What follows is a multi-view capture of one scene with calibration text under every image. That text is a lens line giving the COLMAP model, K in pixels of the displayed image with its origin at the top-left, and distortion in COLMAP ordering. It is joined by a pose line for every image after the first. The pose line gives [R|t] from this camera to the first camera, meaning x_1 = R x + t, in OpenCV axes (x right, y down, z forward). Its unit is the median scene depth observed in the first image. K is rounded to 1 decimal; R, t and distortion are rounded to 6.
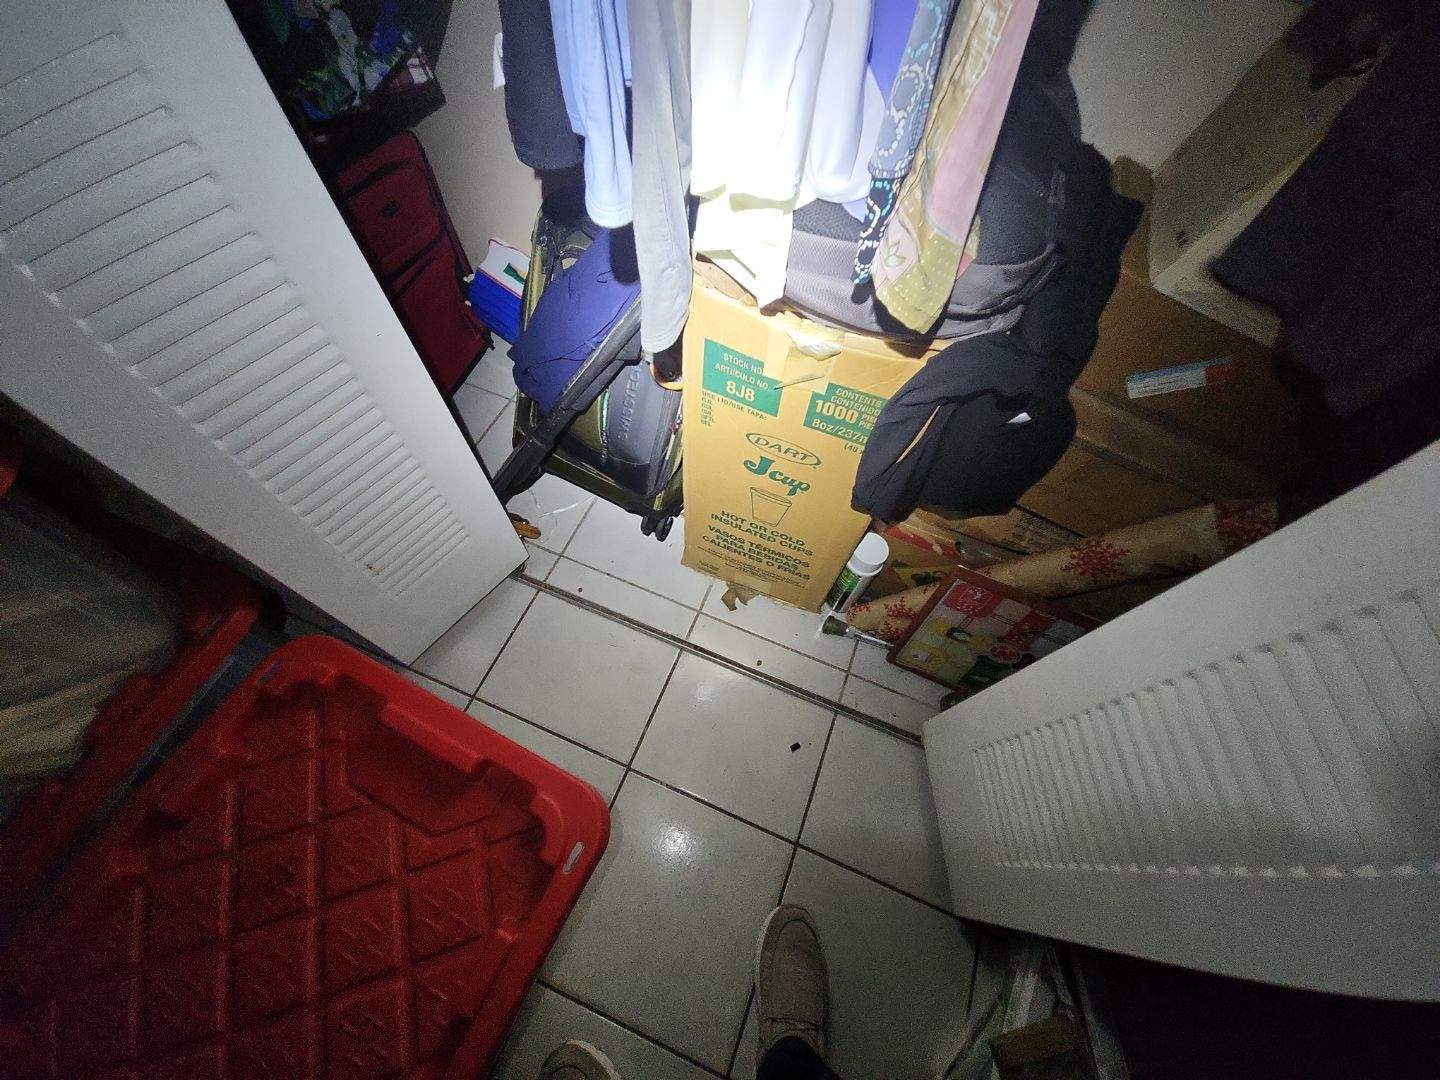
lens RADIAL K [[580.5, 0, 721.6], [0, 580.5, 521.2], [0, 0, 1]] dist [0.023175, -0.013823]
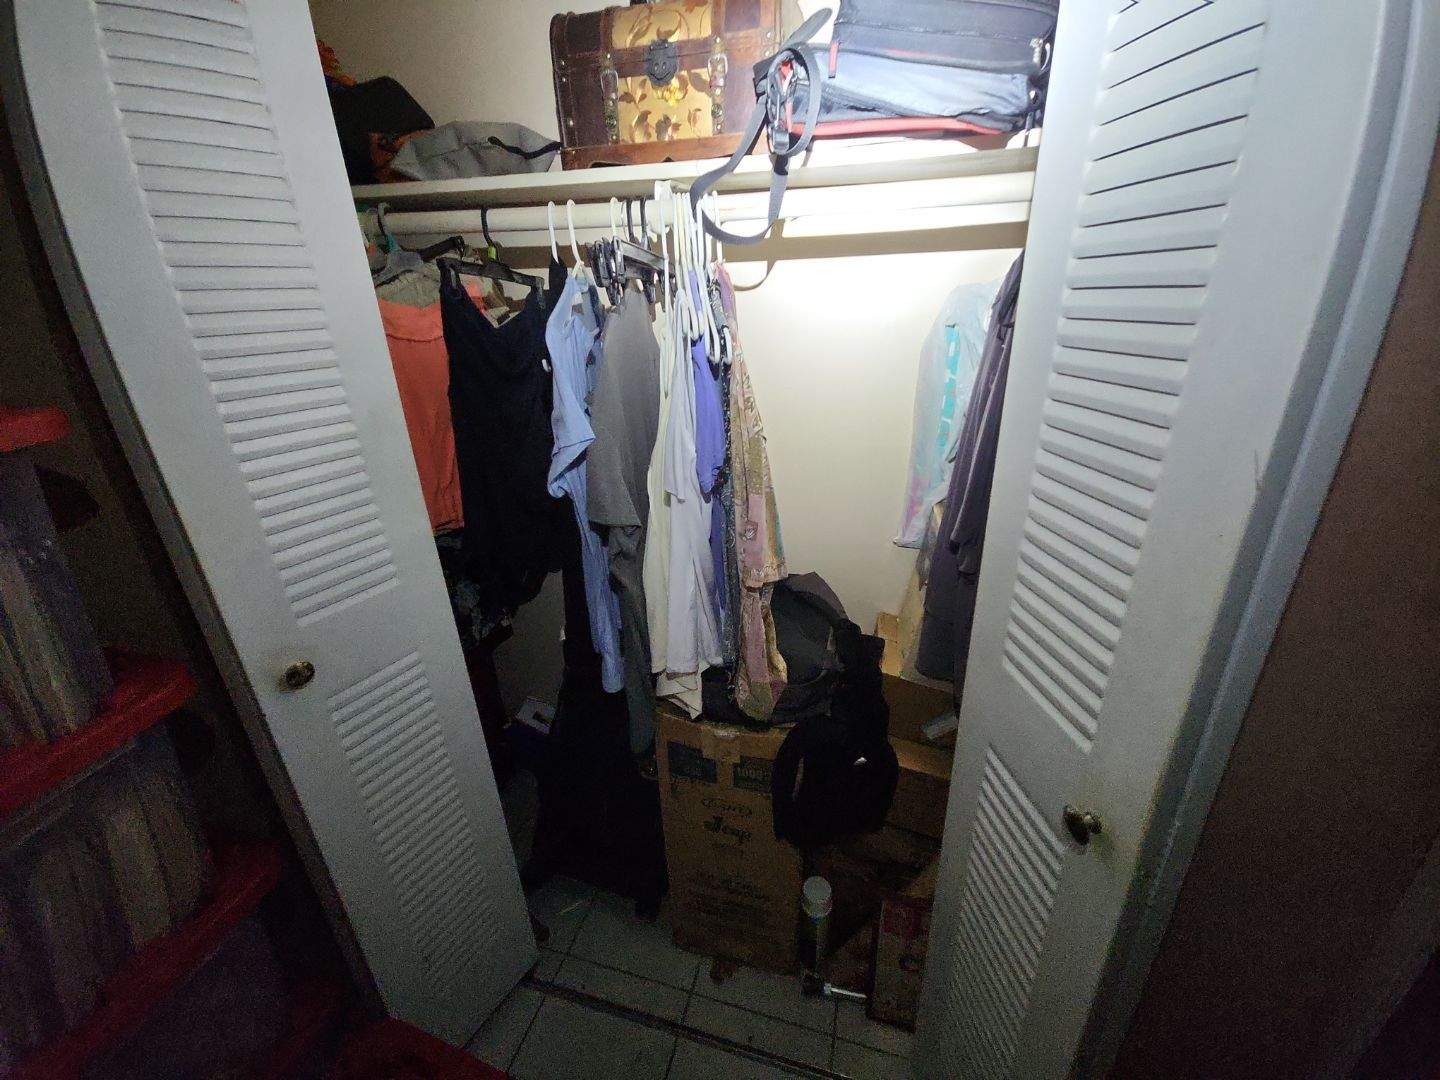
lens RADIAL K [[580.5, 0, 721.6], [0, 580.5, 521.2], [0, 0, 1]] dist [0.023175, -0.013823]
pose [[0.989763, -0.121453, 0.074953, 0.054145], [0.141815, 0.777919, -0.612153, 0.176799], [0.016040, 0.616516, 0.787179, -0.518053]]
